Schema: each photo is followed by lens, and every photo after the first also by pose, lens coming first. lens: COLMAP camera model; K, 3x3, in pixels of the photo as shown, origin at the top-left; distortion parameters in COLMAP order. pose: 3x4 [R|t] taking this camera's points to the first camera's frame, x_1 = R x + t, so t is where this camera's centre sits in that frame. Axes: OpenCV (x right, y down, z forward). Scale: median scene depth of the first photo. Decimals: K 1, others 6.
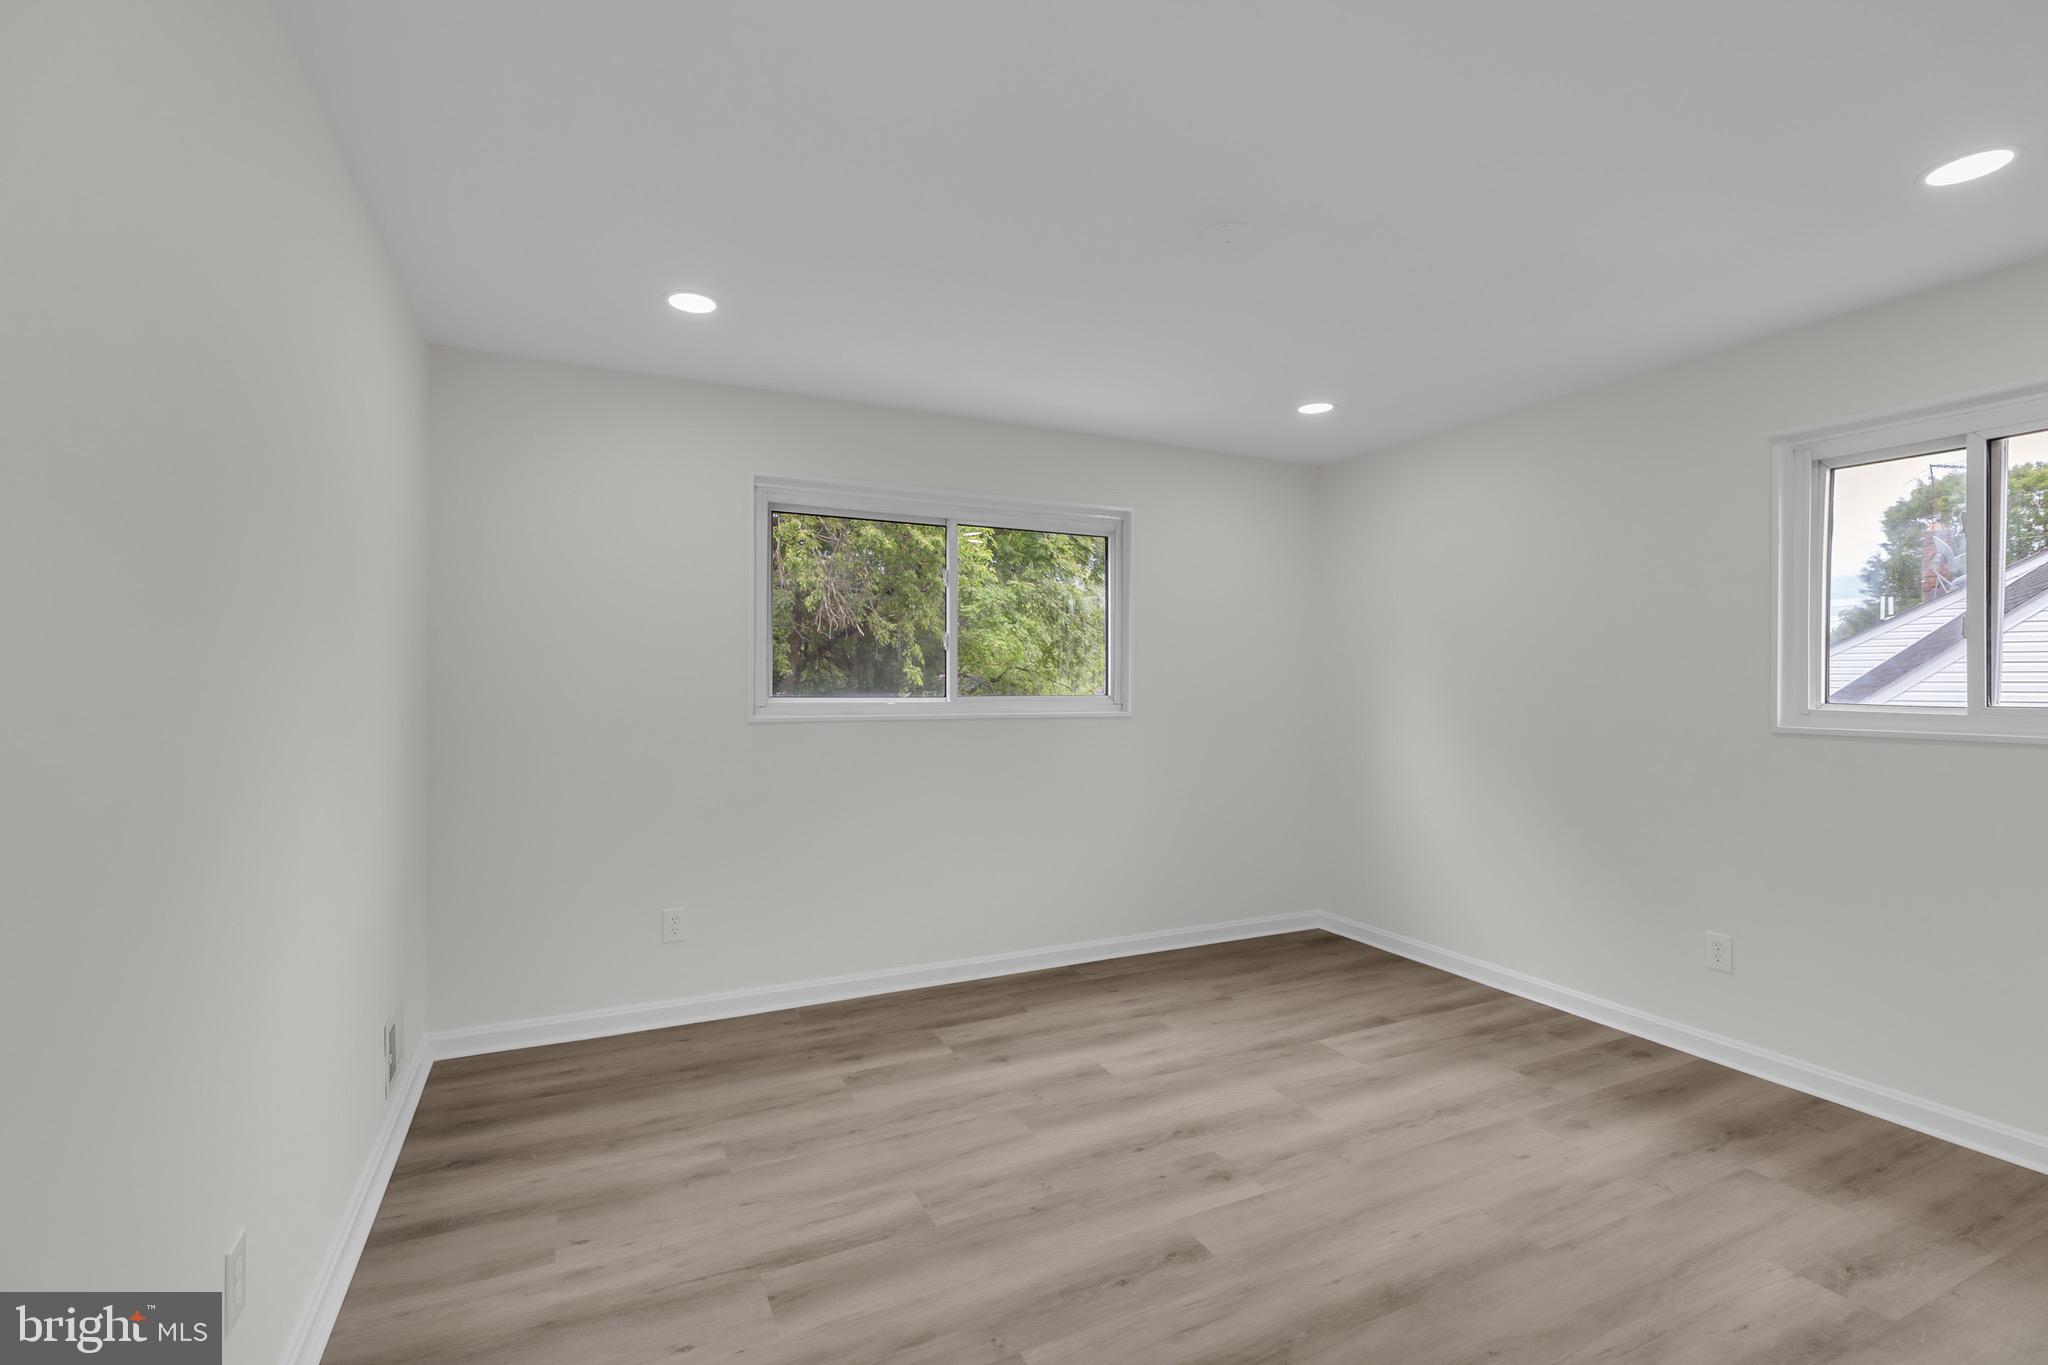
lens RADIAL K [[928.3, 0, 1021.9], [0, 928.3, 681.3], [0, 0, 1]] dist [0.003816, 0.000275]
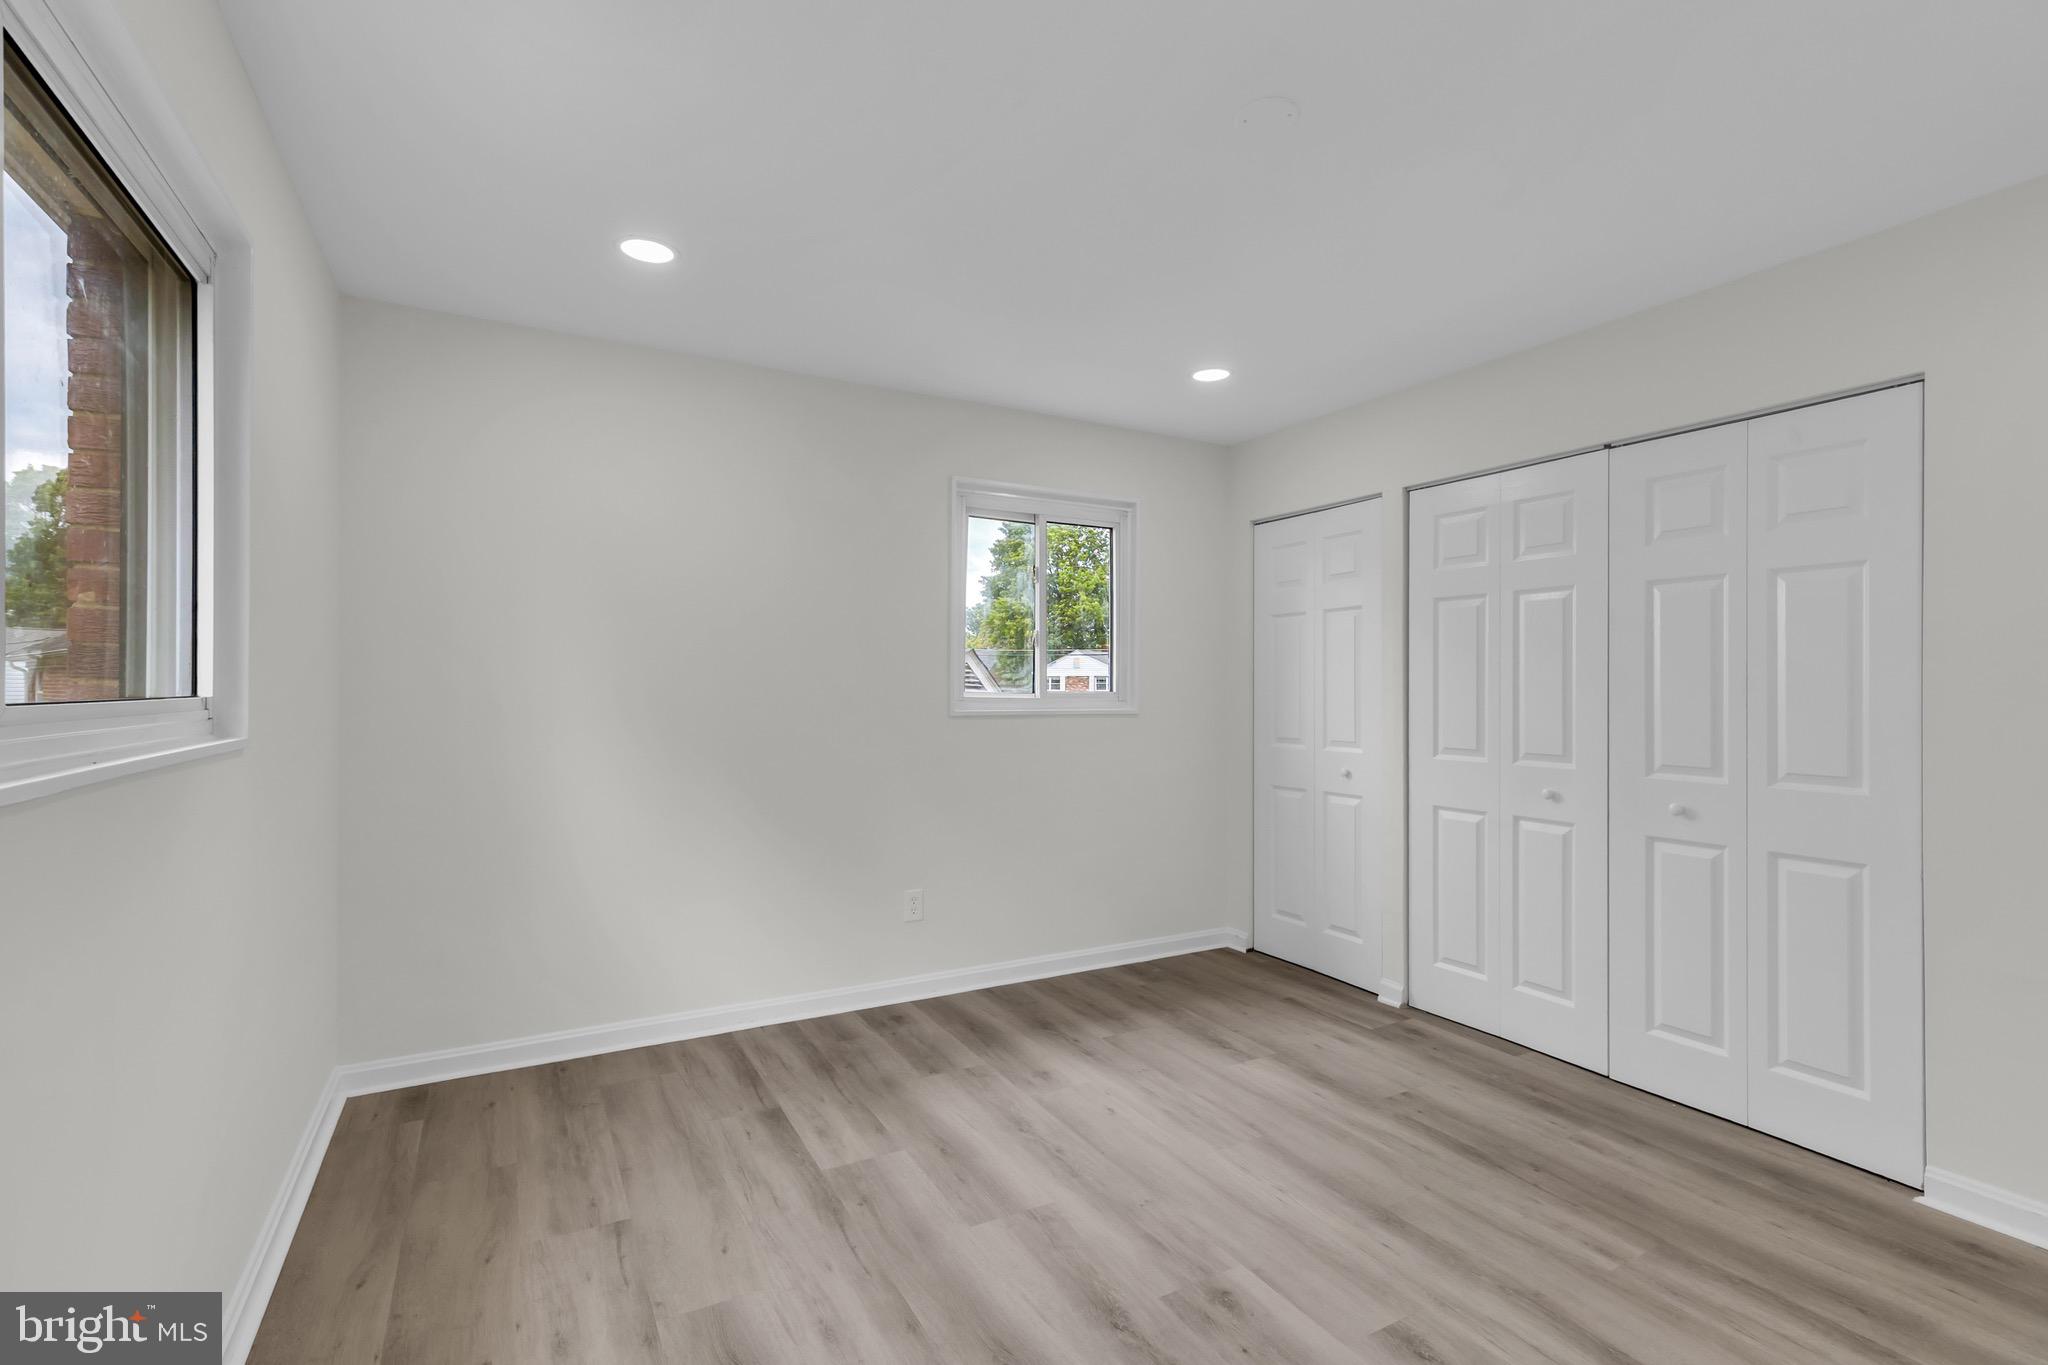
lens RADIAL K [[928.3, 0, 1033.7], [0, 928.3, 688.0], [0, 0, 1]] dist [0.003816, 0.000275]
pose [[-0.064295, -0.005768, 0.997914, -0.495826], [-0.005647, 0.999969, 0.005416, 0.011202], [-0.997915, -0.005287, -0.064326, 1.075884]]
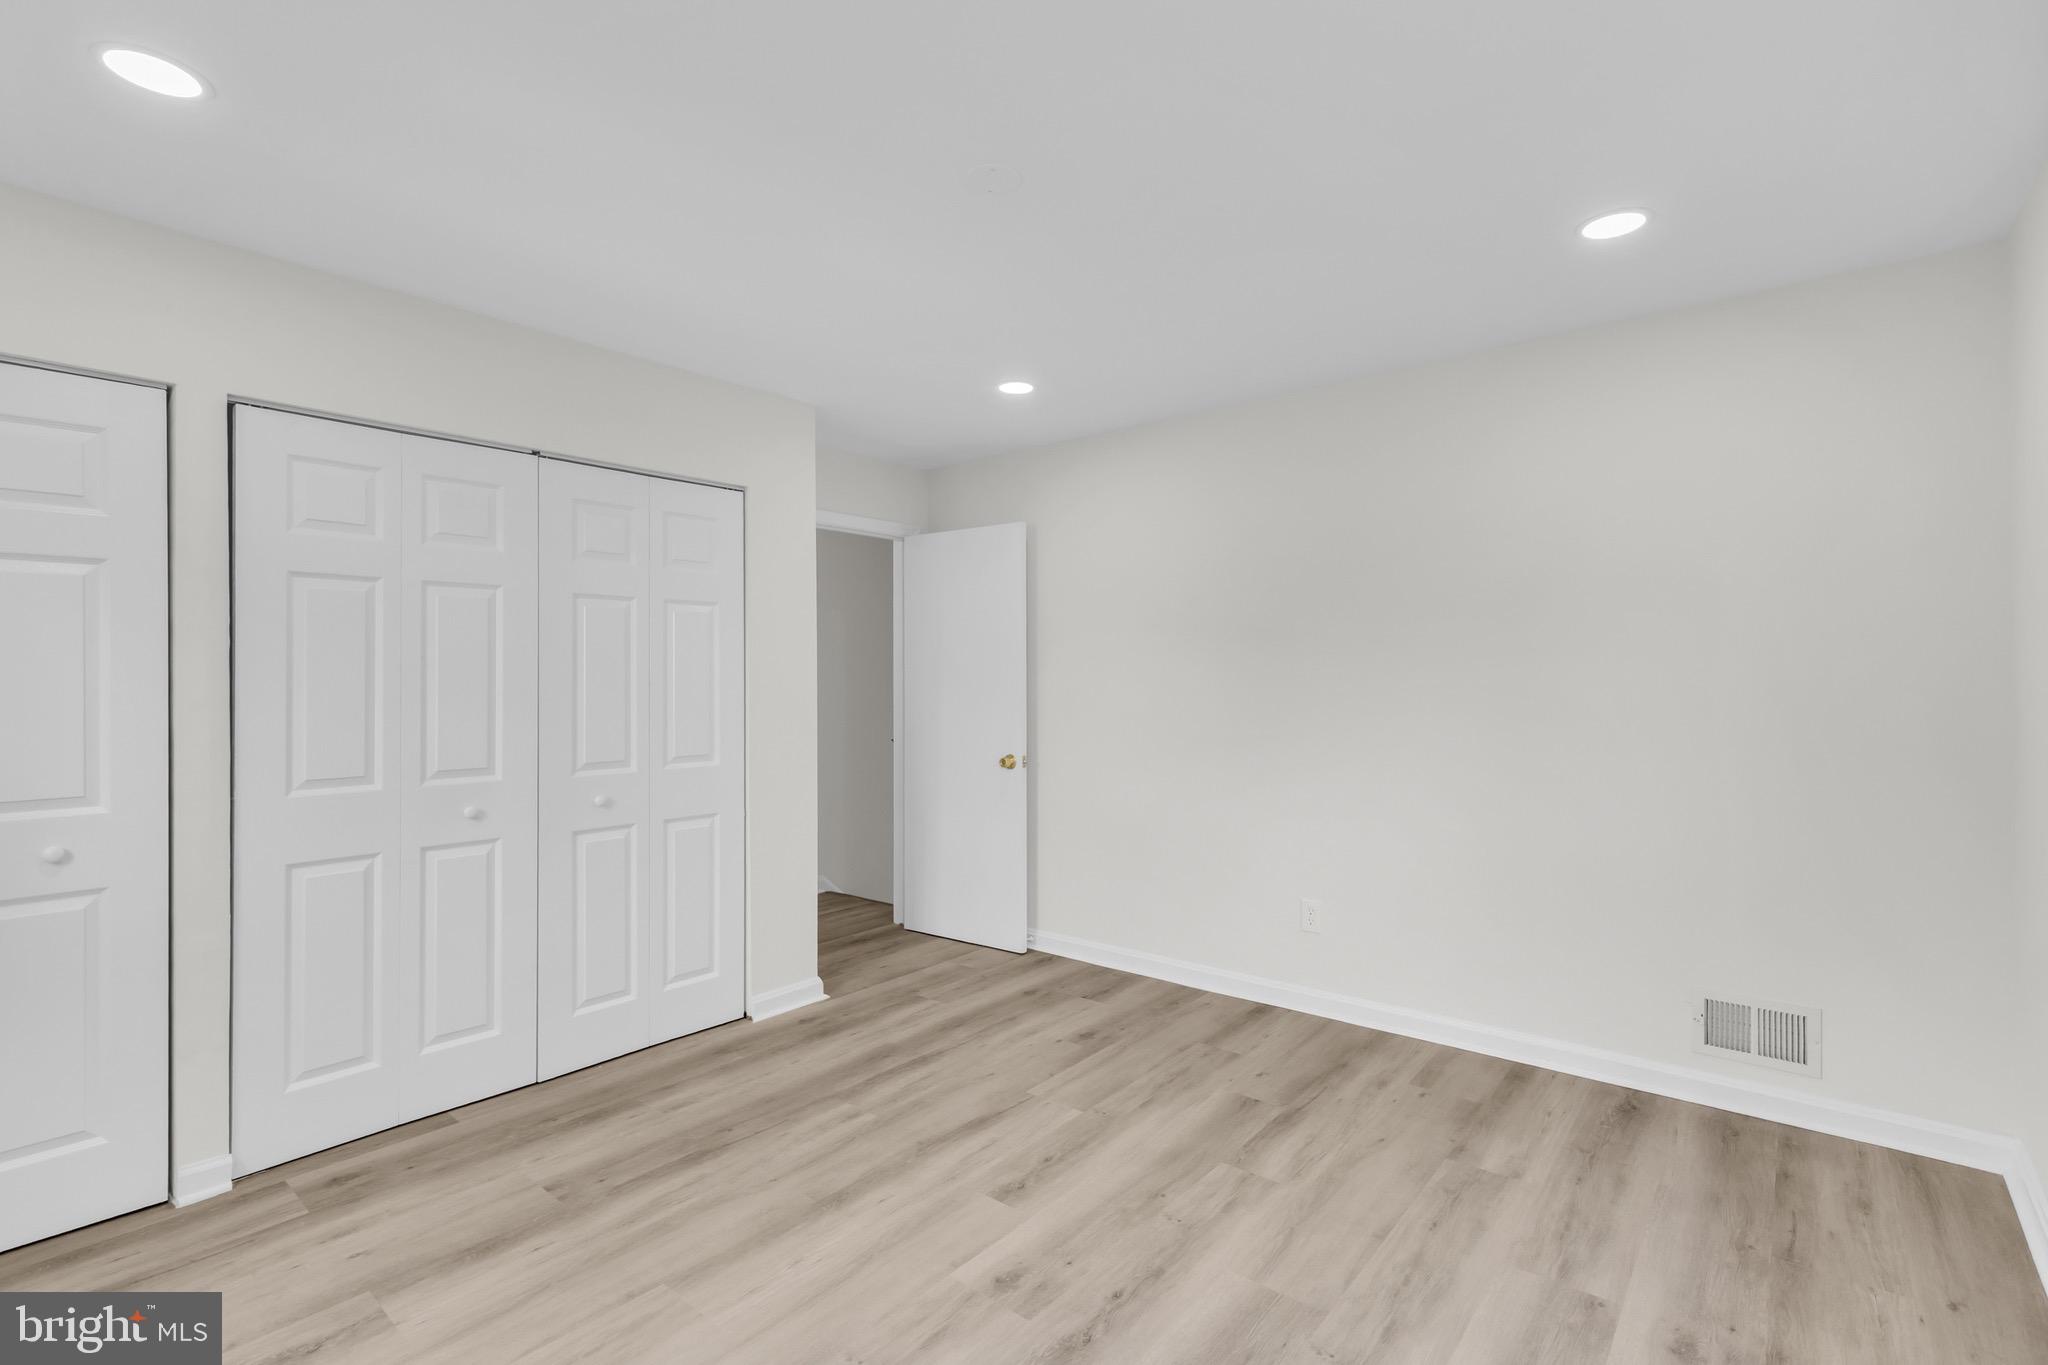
lens RADIAL K [[928.3, 0, 1014.1], [0, 928.3, 675.5], [0, 0, 1]] dist [0.003816, 0.000275]
pose [[-0.916391, -0.001880, -0.400281, 0.477617], [0.002248, 0.999949, -0.009843, 0.003450], [0.400279, -0.009920, -0.916340, 1.563367]]
